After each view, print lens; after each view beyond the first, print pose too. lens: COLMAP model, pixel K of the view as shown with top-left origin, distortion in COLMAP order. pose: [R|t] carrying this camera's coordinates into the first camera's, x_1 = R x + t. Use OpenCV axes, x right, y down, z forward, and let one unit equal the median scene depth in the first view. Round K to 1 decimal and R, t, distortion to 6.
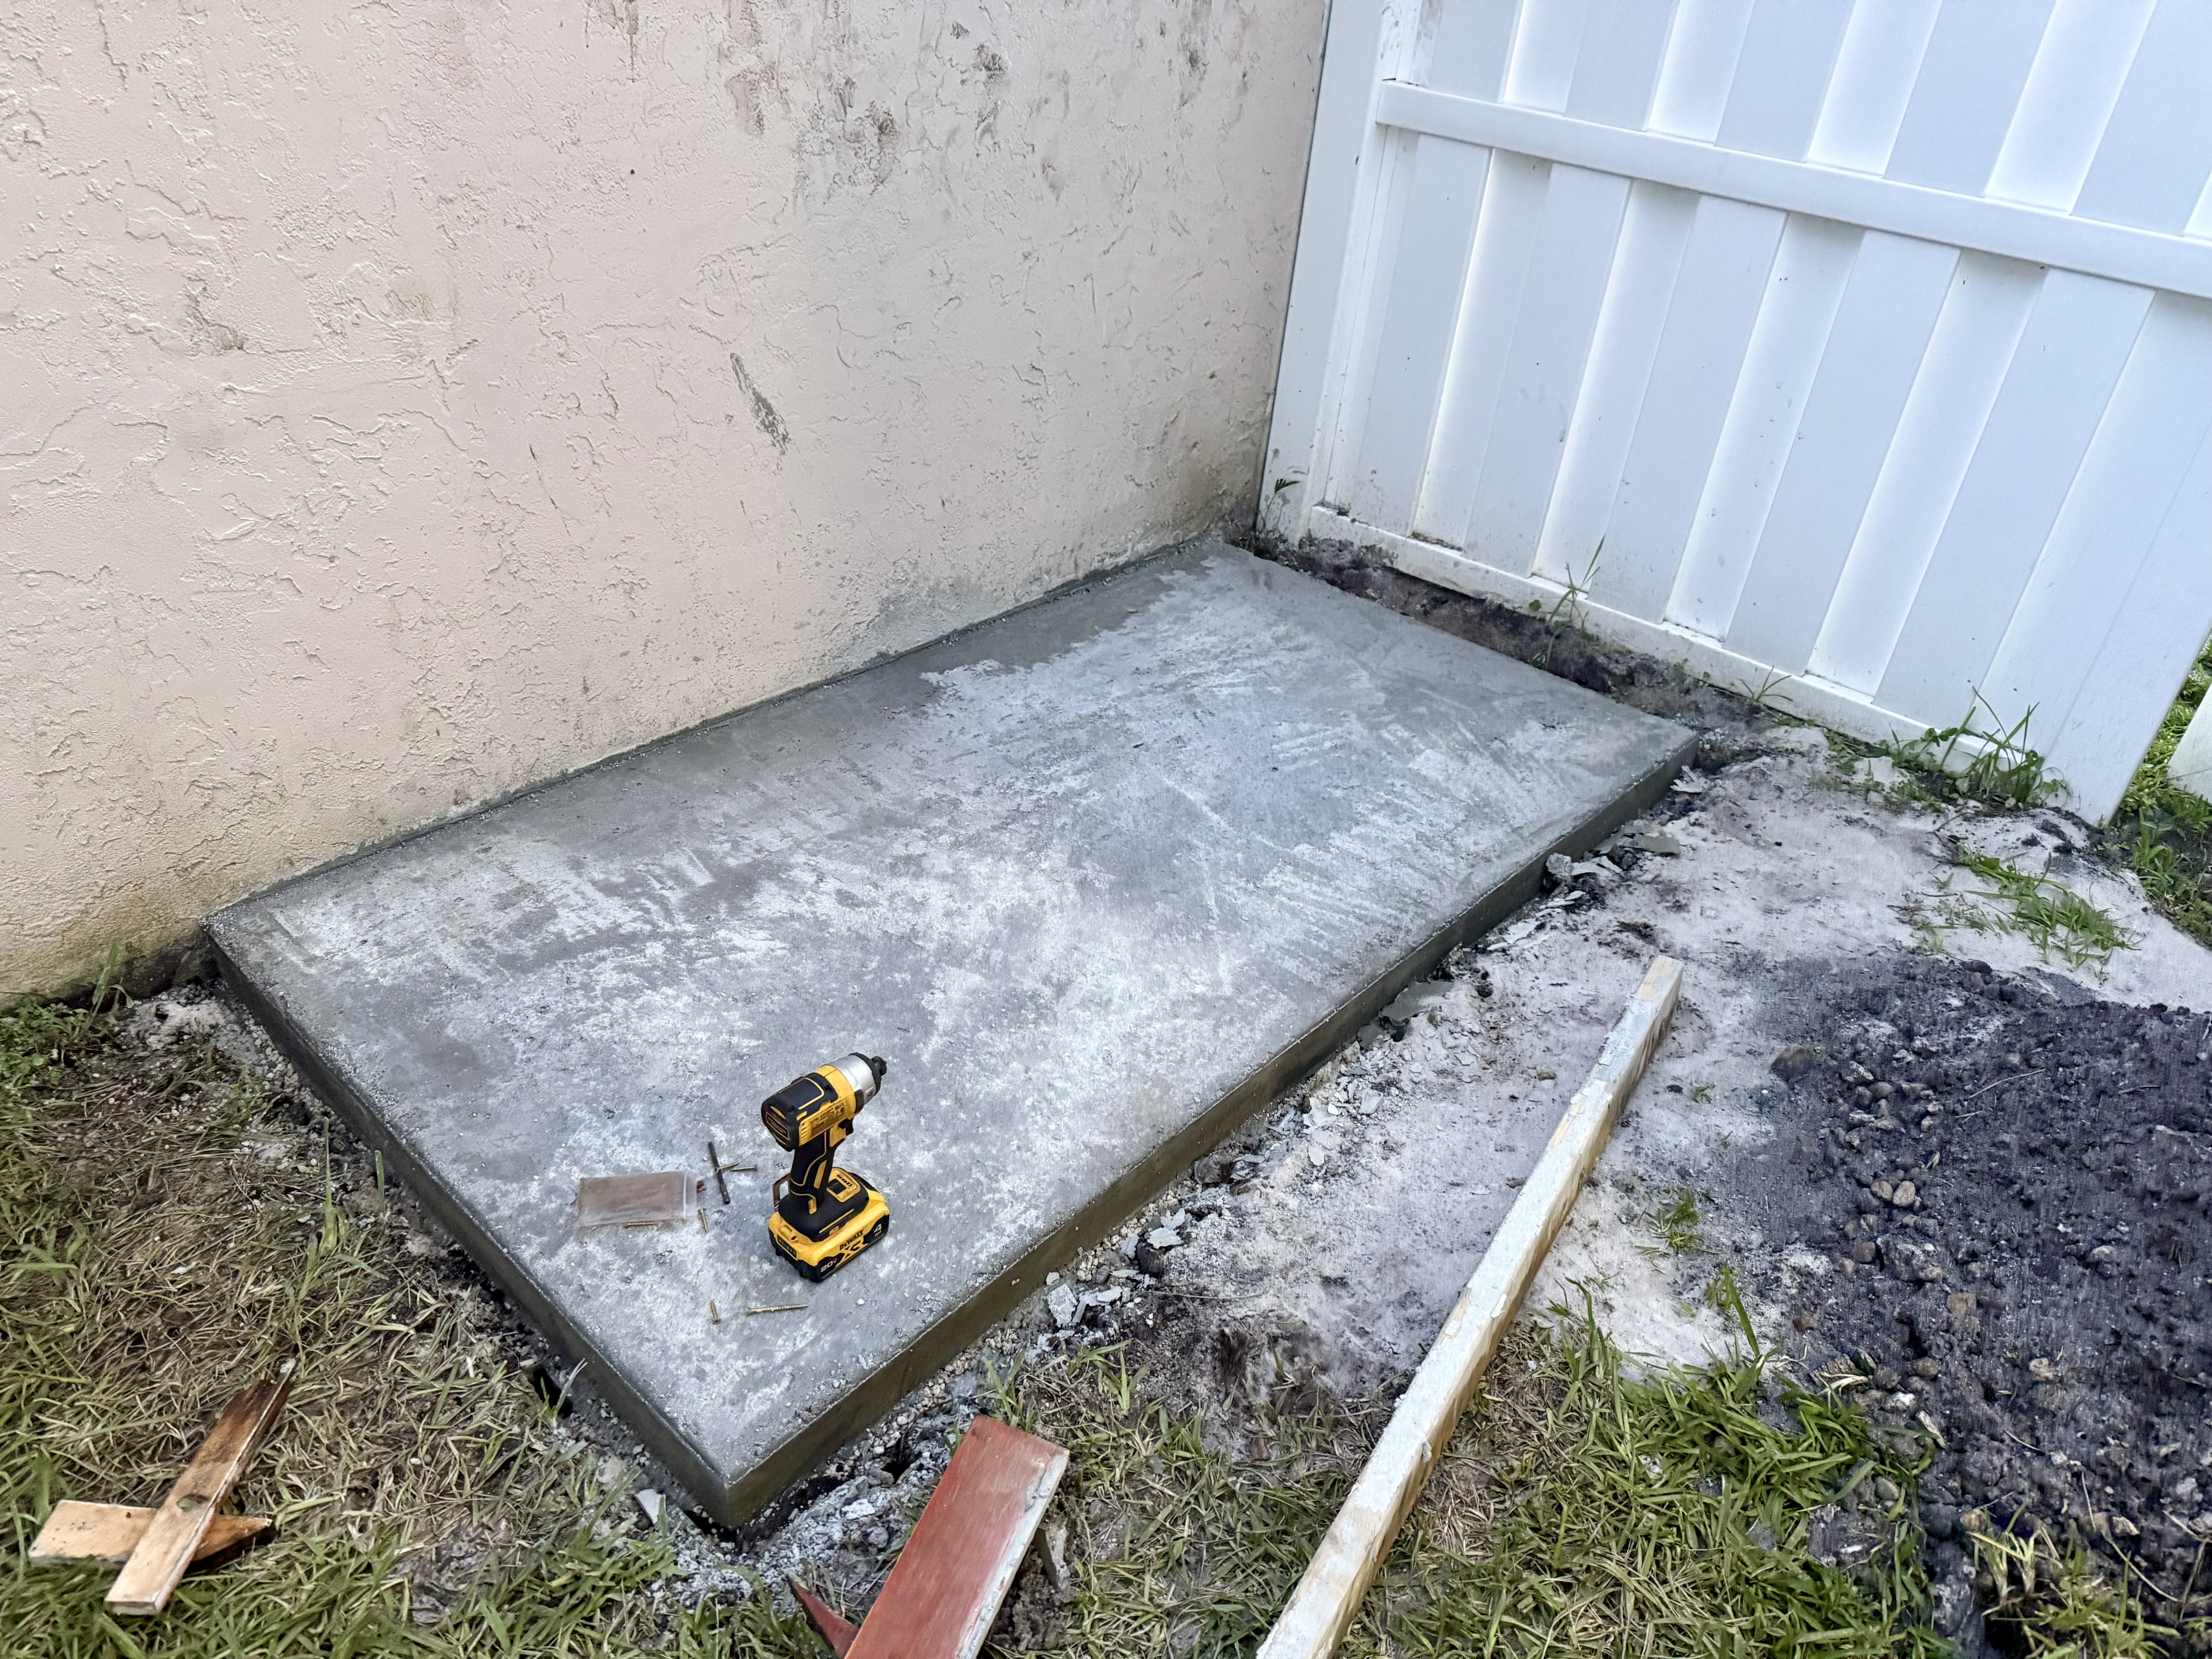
lens RADIAL K [[1525.1, 0, 1098.7], [0, 1525.1, 789.8], [0, 0, 1]] dist [0.049704, -0.064724]
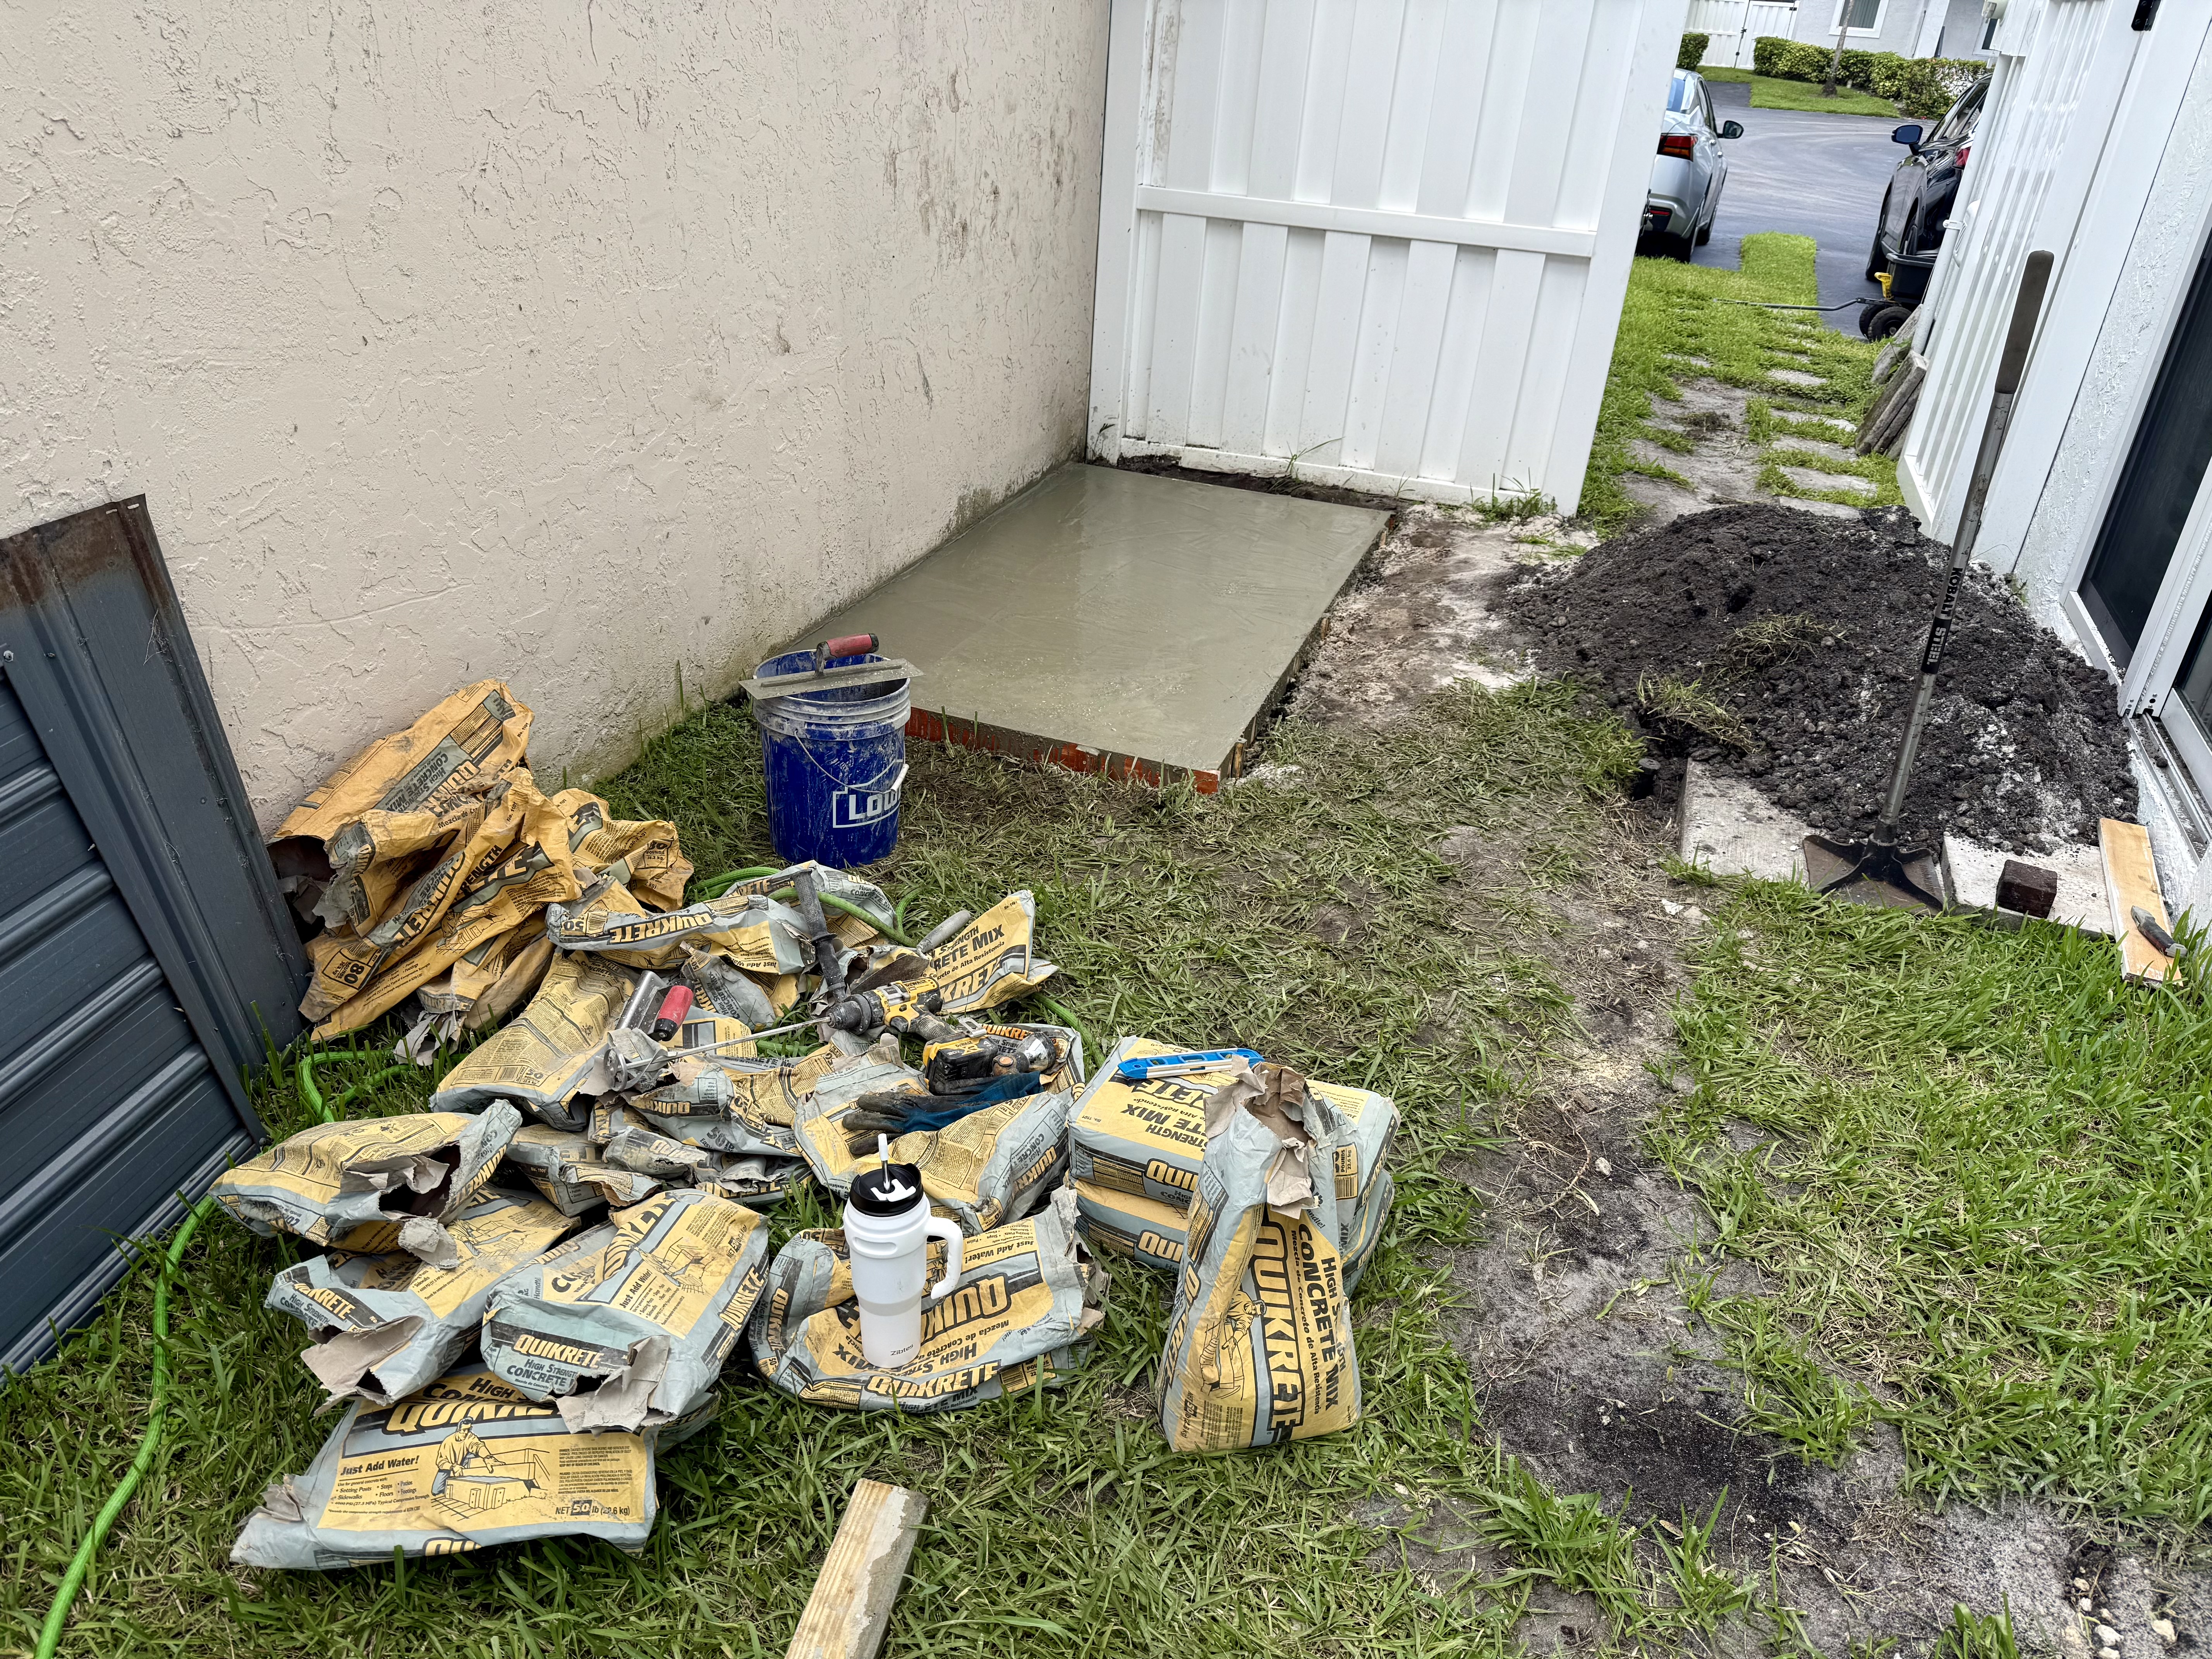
lens RADIAL K [[1525.1, 0, 1098.7], [0, 1525.1, 789.8], [0, 0, 1]] dist [0.049704, -0.064724]
pose [[0.920780, -0.194593, 0.338080, -0.612591], [0.211536, 0.977275, -0.013627, 0.240724], [-0.327745, 0.084063, 0.941019, -0.608469]]
